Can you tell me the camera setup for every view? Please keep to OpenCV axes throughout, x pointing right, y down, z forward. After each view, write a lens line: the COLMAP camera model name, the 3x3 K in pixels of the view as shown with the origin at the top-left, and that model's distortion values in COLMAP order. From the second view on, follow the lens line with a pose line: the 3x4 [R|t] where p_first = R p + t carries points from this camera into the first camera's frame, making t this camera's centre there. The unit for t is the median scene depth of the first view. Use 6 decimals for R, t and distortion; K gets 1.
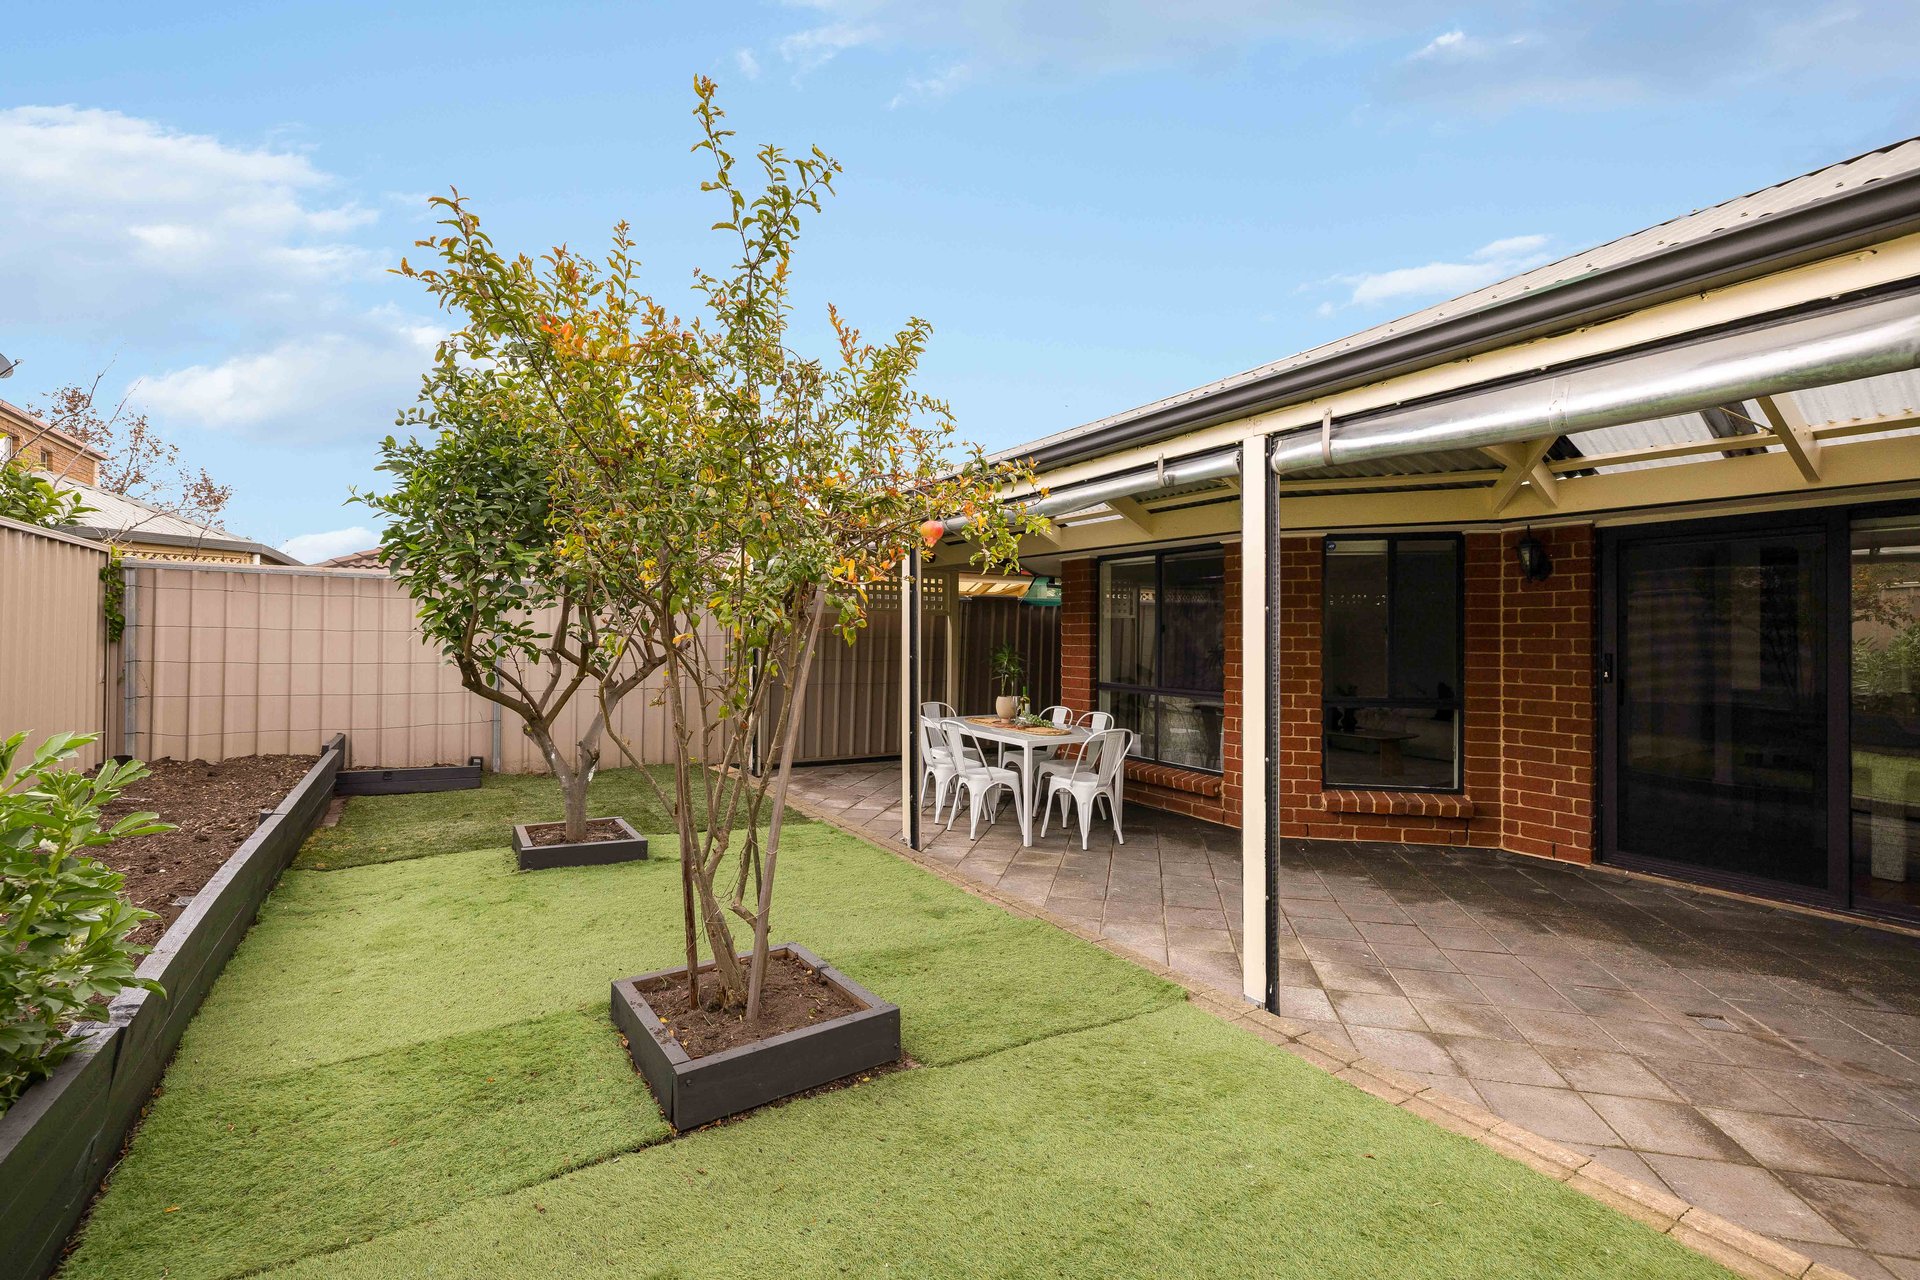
lens RADIAL K [[810.7, 0, 959.8], [0, 810.7, 639.0], [0, 0, 1]] dist [0.000492, 0.000014]
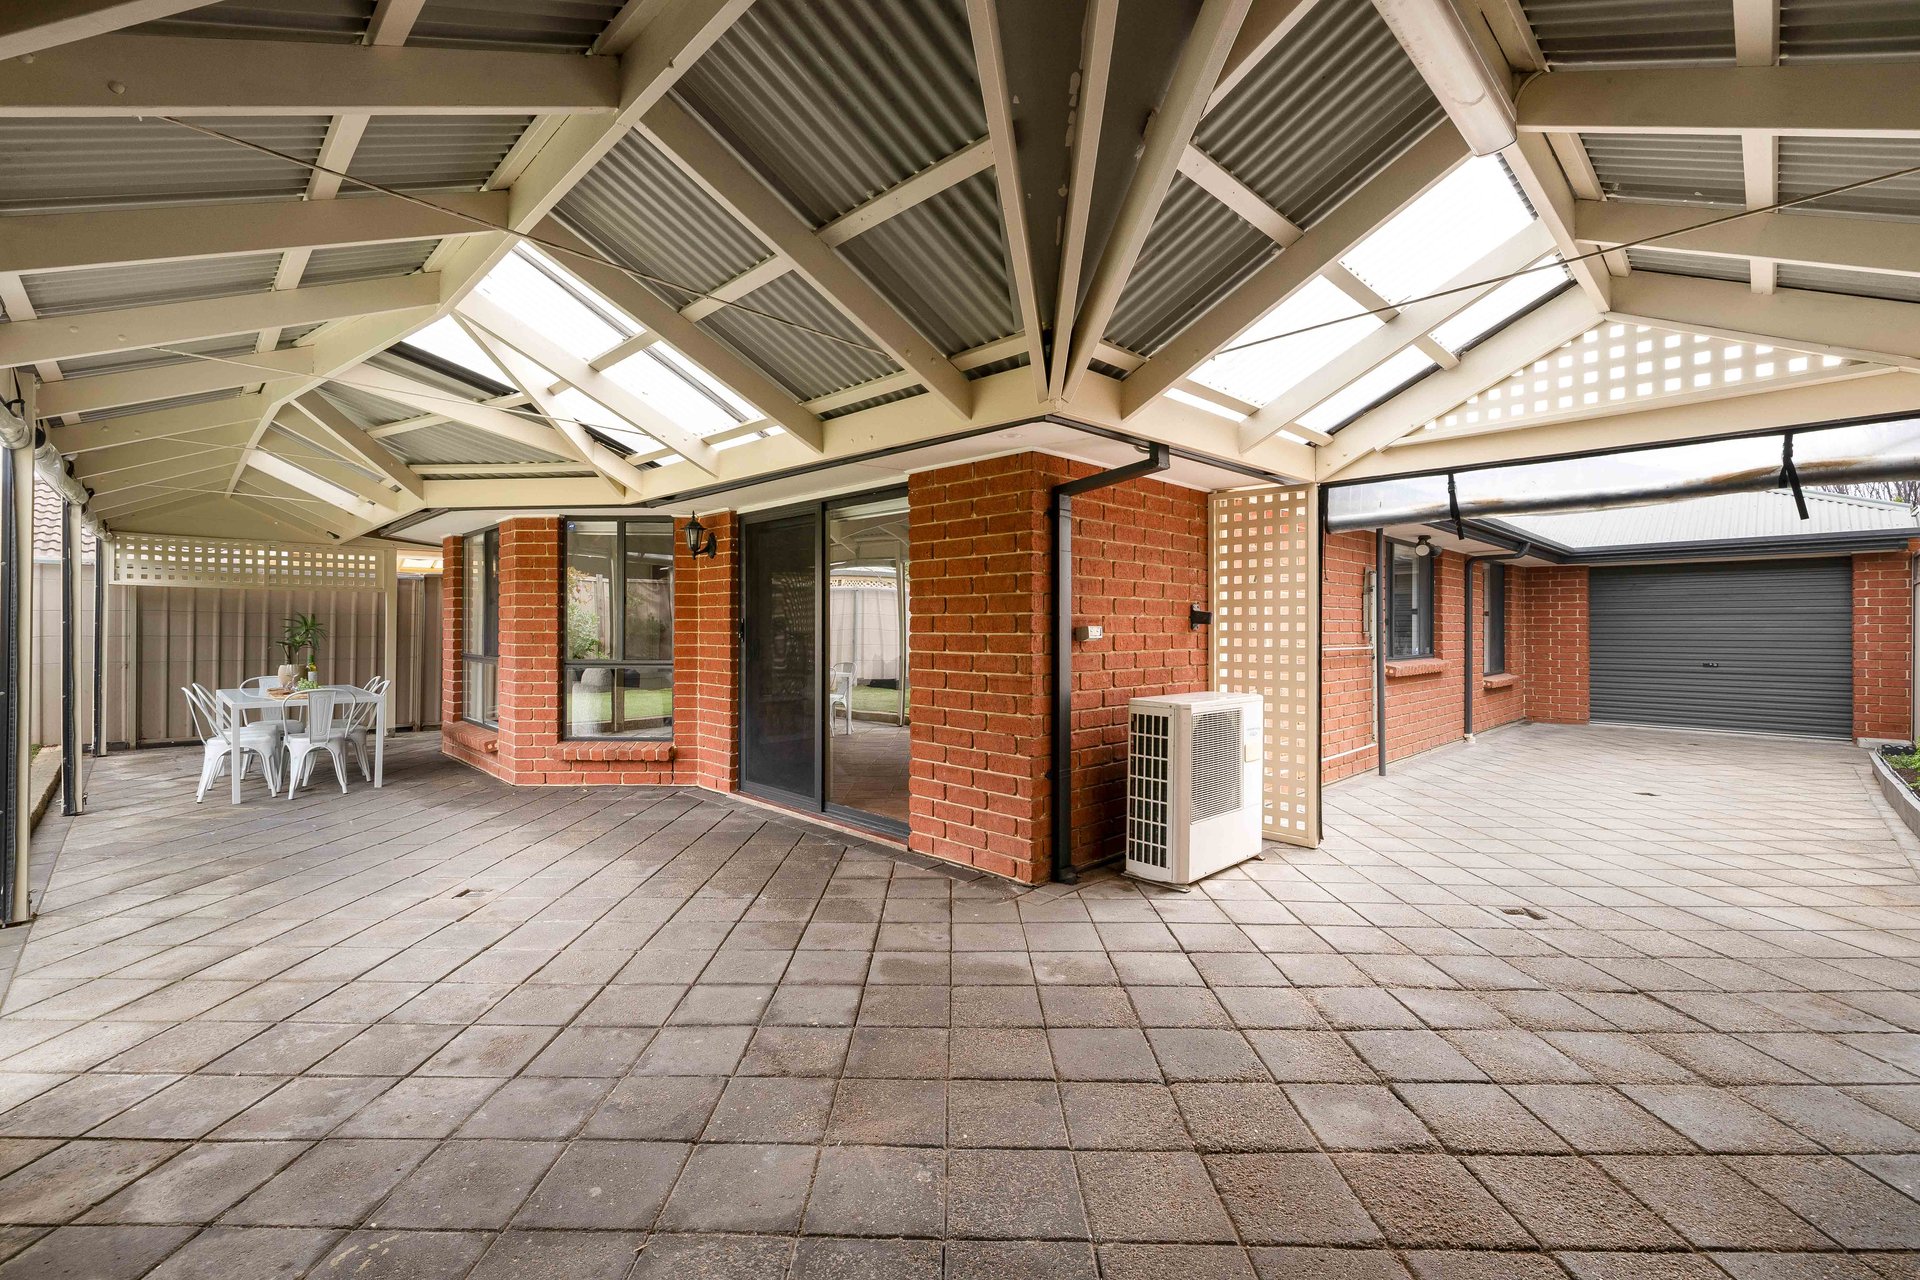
lens RADIAL K [[810.7, 0, 959.7], [0, 810.7, 635.2], [0, 0, 1]] dist [0.000492, 0.000014]
pose [[0.963063, -0.000243, 0.269275, 0.677269], [-0.000468, 0.999997, 0.002576, 0.032545], [-0.269275, -0.002607, 0.963060, -0.223630]]
